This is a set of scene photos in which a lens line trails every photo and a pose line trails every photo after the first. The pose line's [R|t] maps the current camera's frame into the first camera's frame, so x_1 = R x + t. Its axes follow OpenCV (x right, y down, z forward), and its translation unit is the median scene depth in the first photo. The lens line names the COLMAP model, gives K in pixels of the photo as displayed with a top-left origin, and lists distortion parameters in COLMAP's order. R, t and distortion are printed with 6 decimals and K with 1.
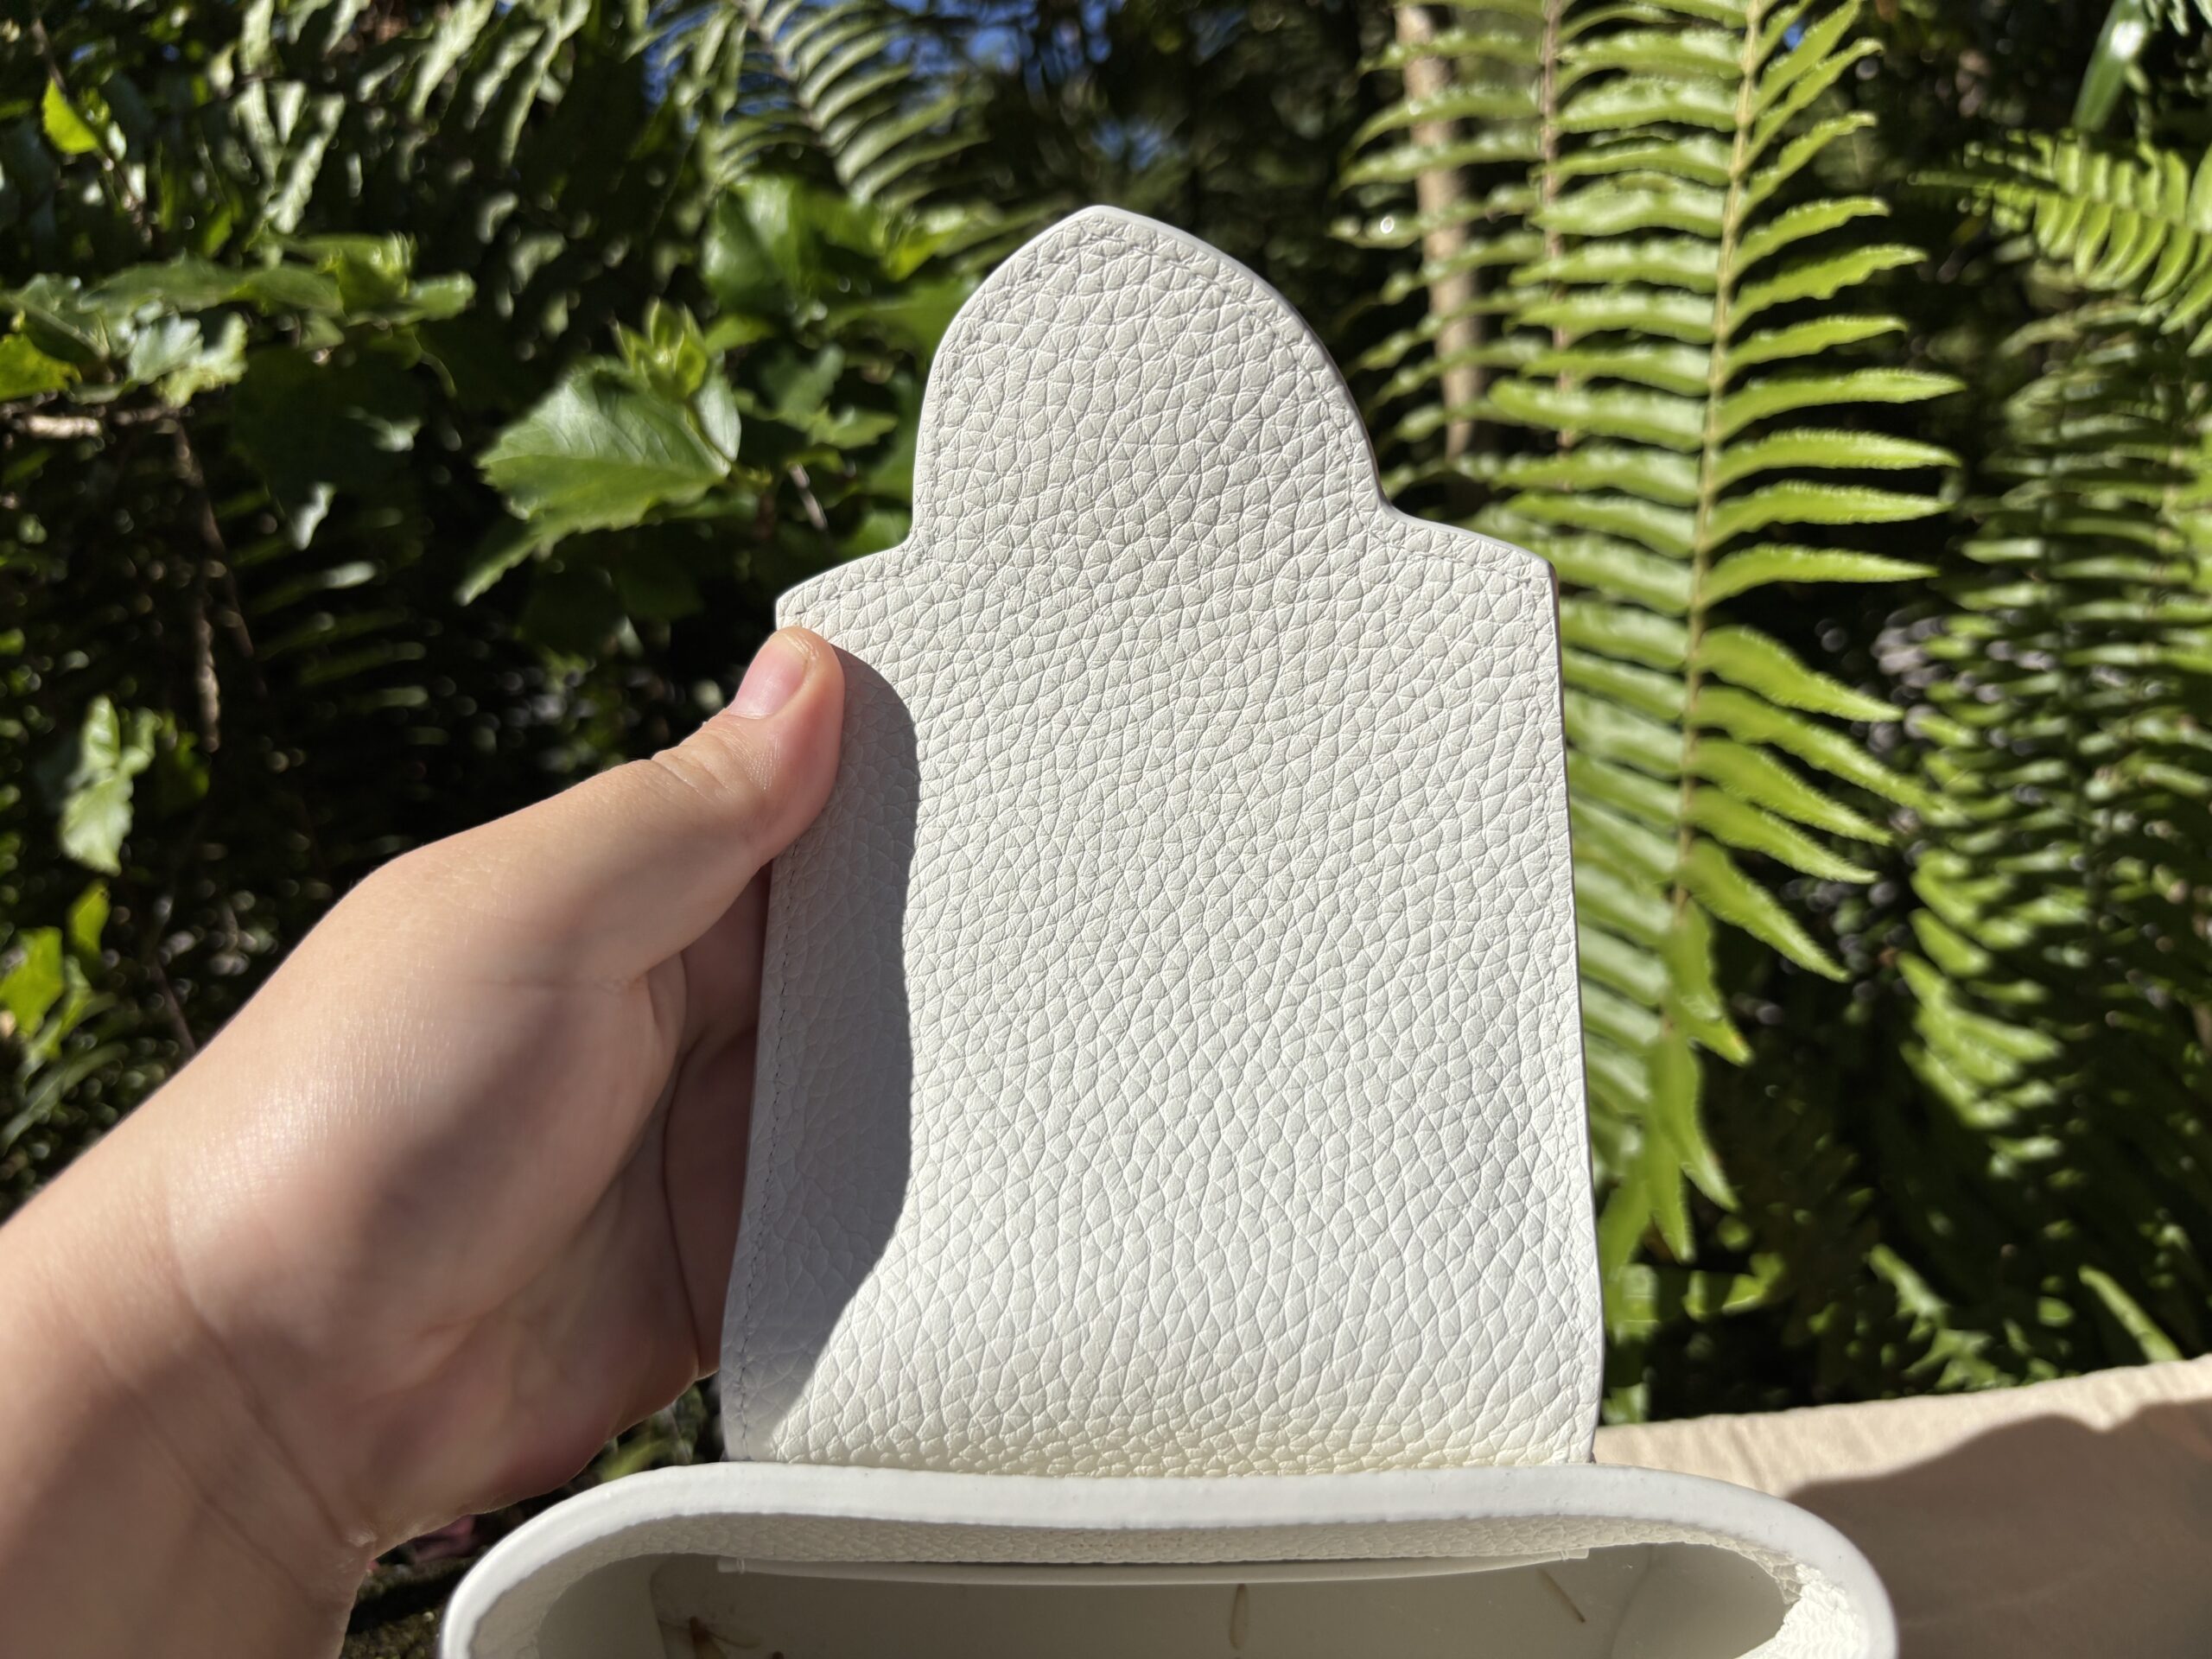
lens RADIAL K [[1627.2, 0, 1154.3], [0, 1627.2, 824.7], [0, 0, 1]] dist [0.002249, 0.001688]
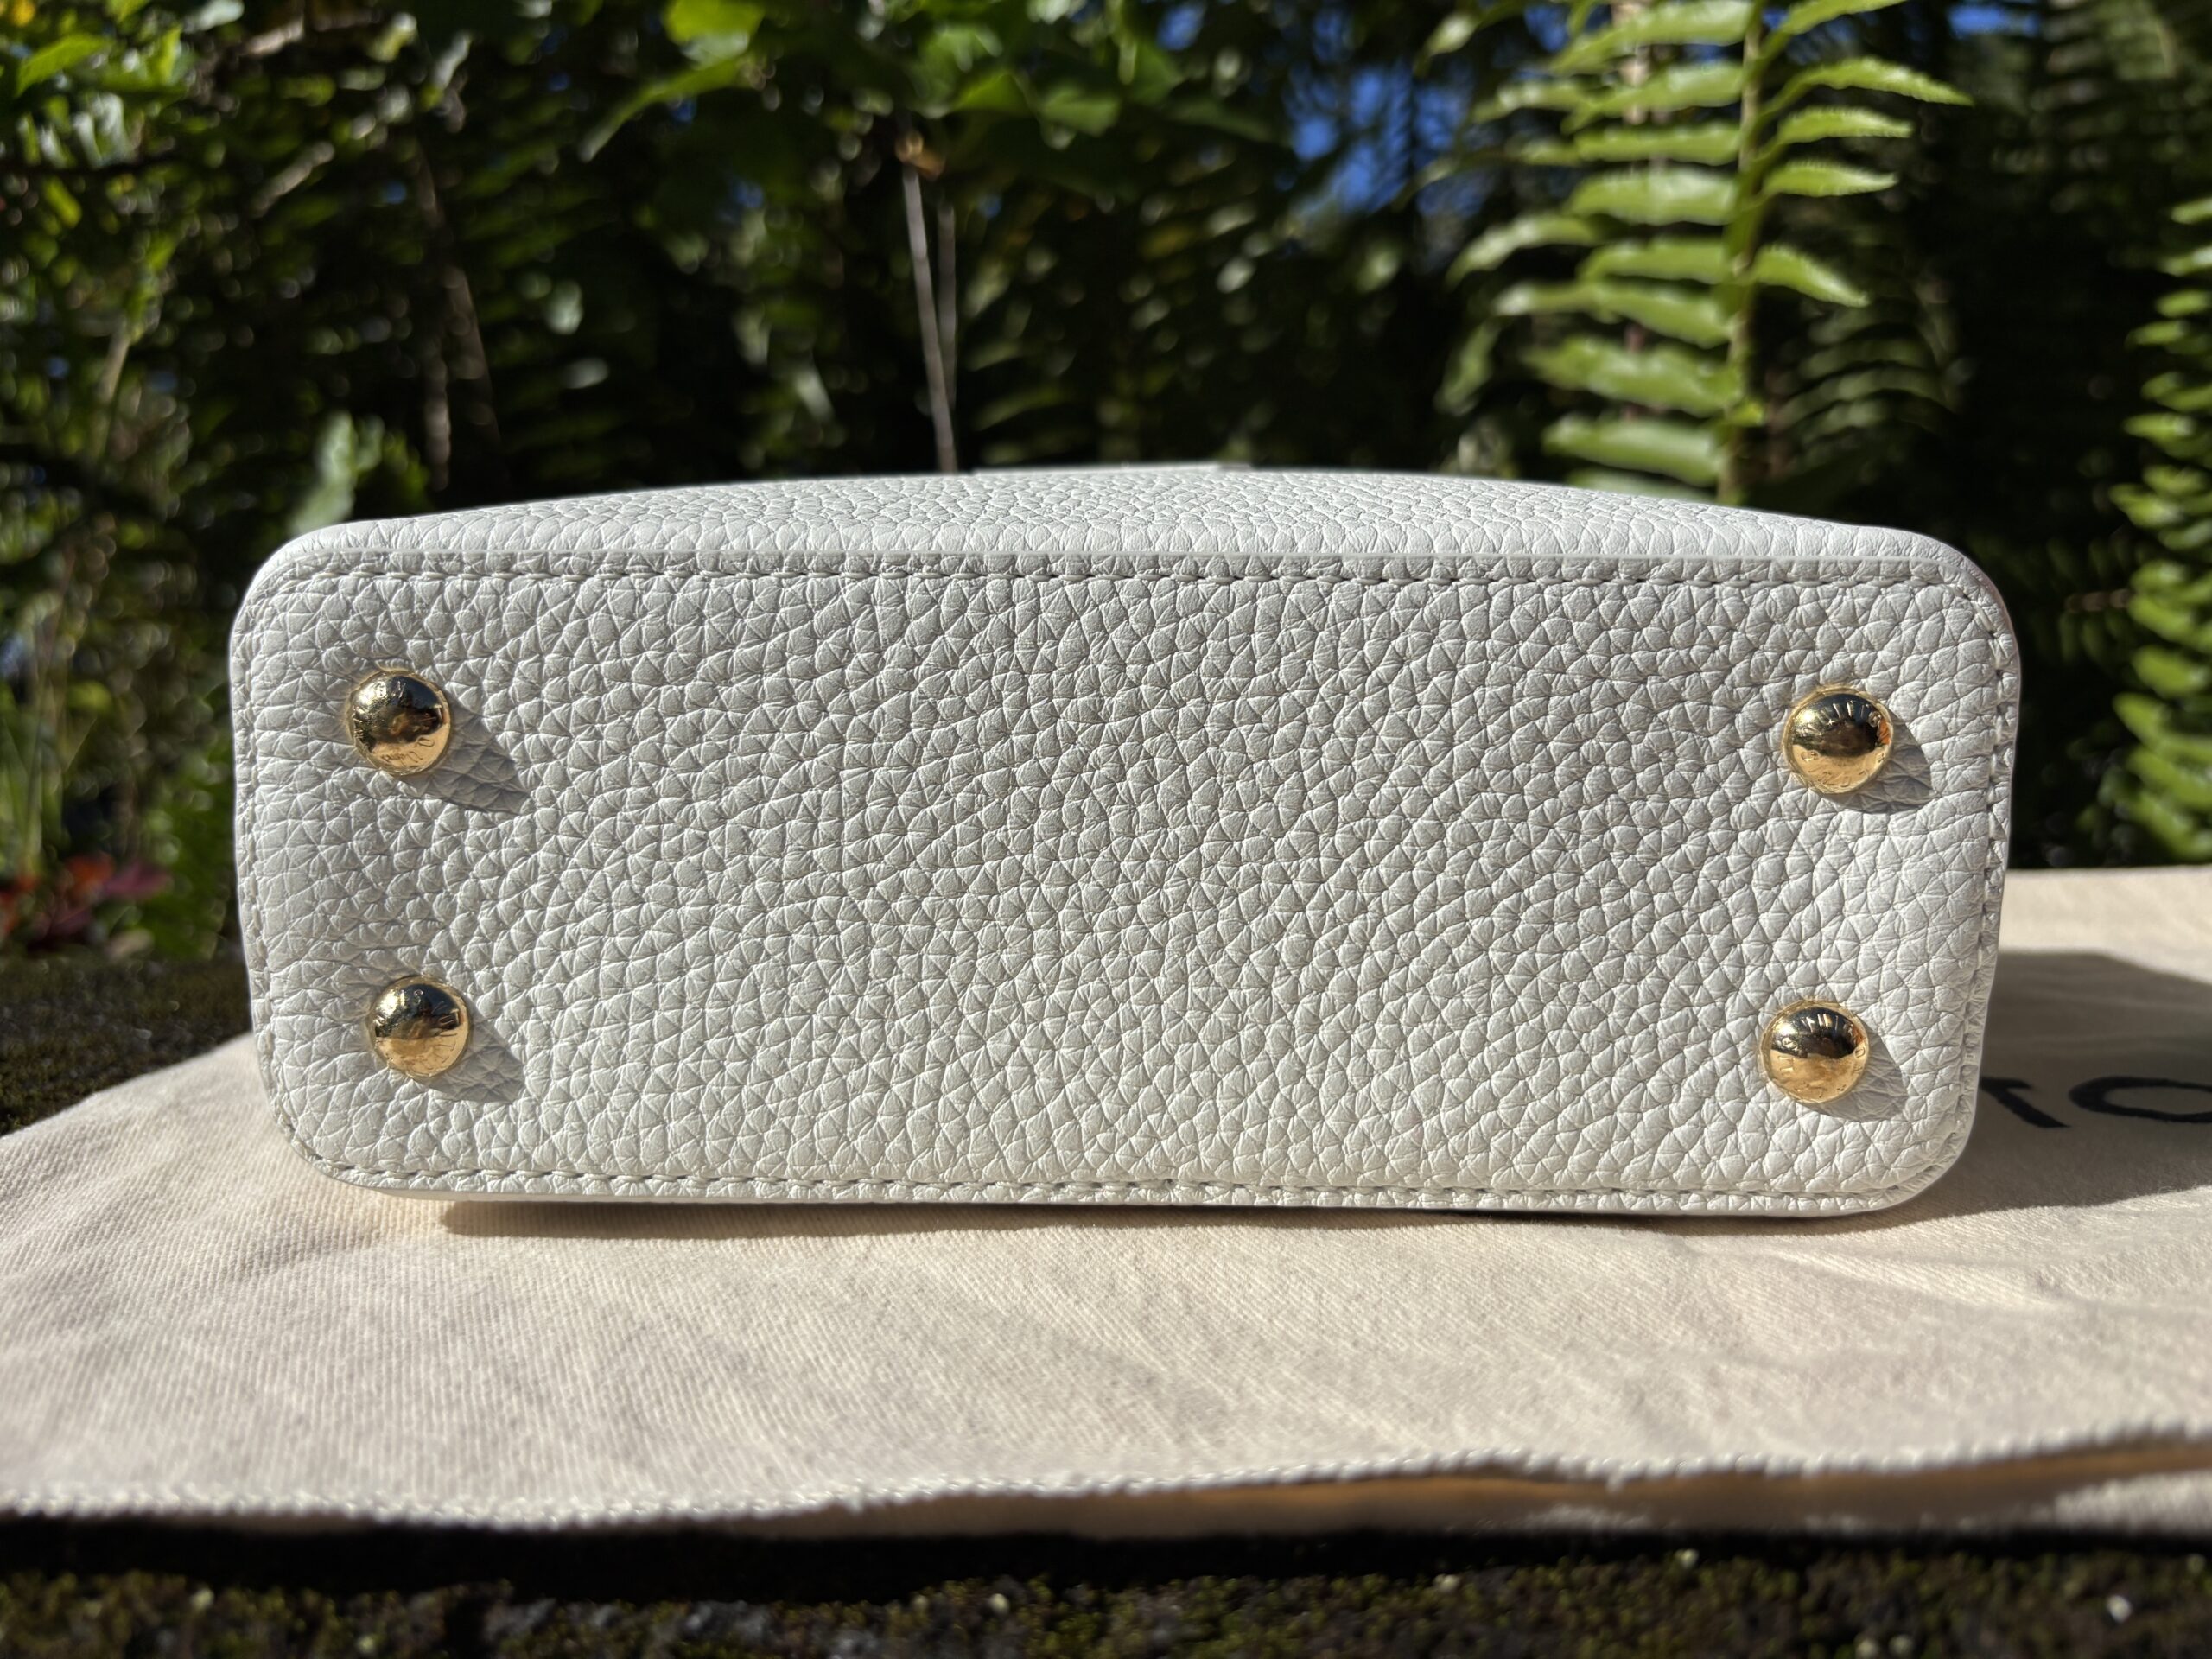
lens RADIAL K [[1631.8, 0, 1102.2], [0, 1631.8, 711.8], [0, 0, 1]] dist [0.034590, -0.058553]
pose [[0.982961, 0.033825, -0.180676, 0.136755], [-0.043093, 0.997936, -0.047618, 0.303428], [0.178693, 0.054592, 0.982389, 0.013312]]
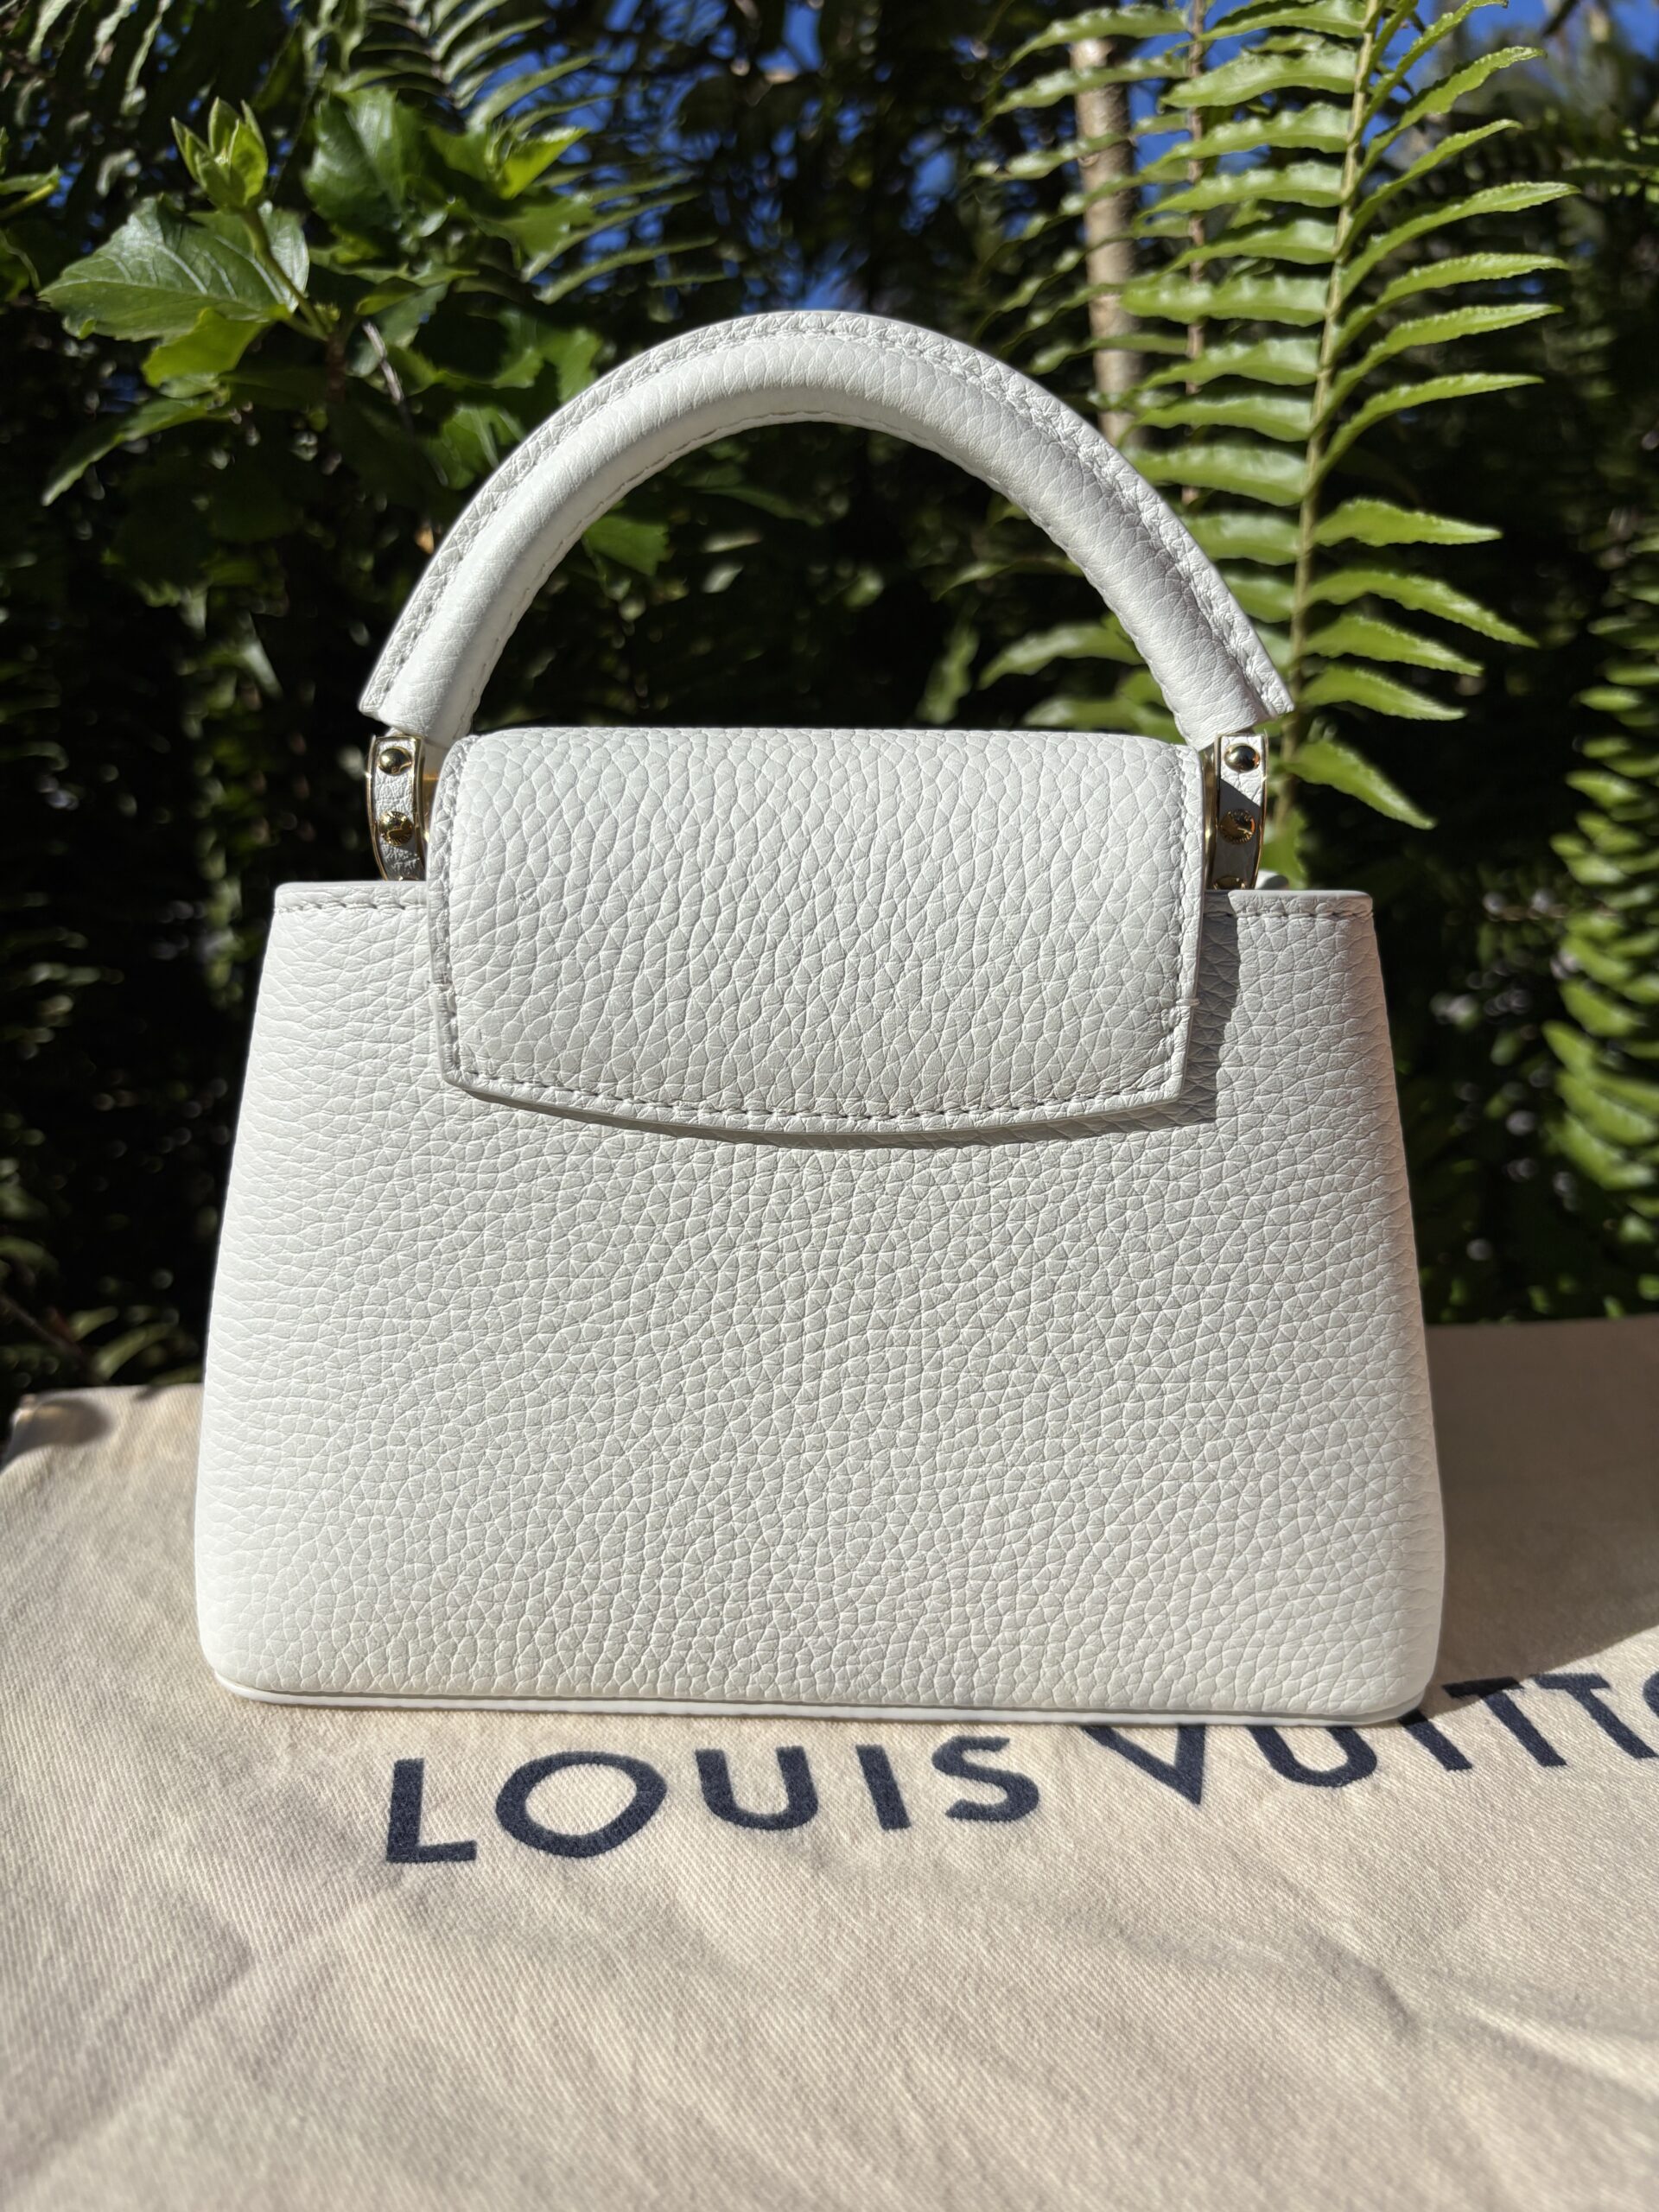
lens RADIAL K [[1631.8, 0, 829.5], [0, 1631.8, 1106.0], [0, 0, 1]] dist [0.034590, -0.058553]
pose [[0.999566, 0.029296, -0.003212, 0.056265], [-0.029043, 0.997683, 0.061516, 0.153548], [0.005007, -0.061396, 0.998101, 0.012673]]
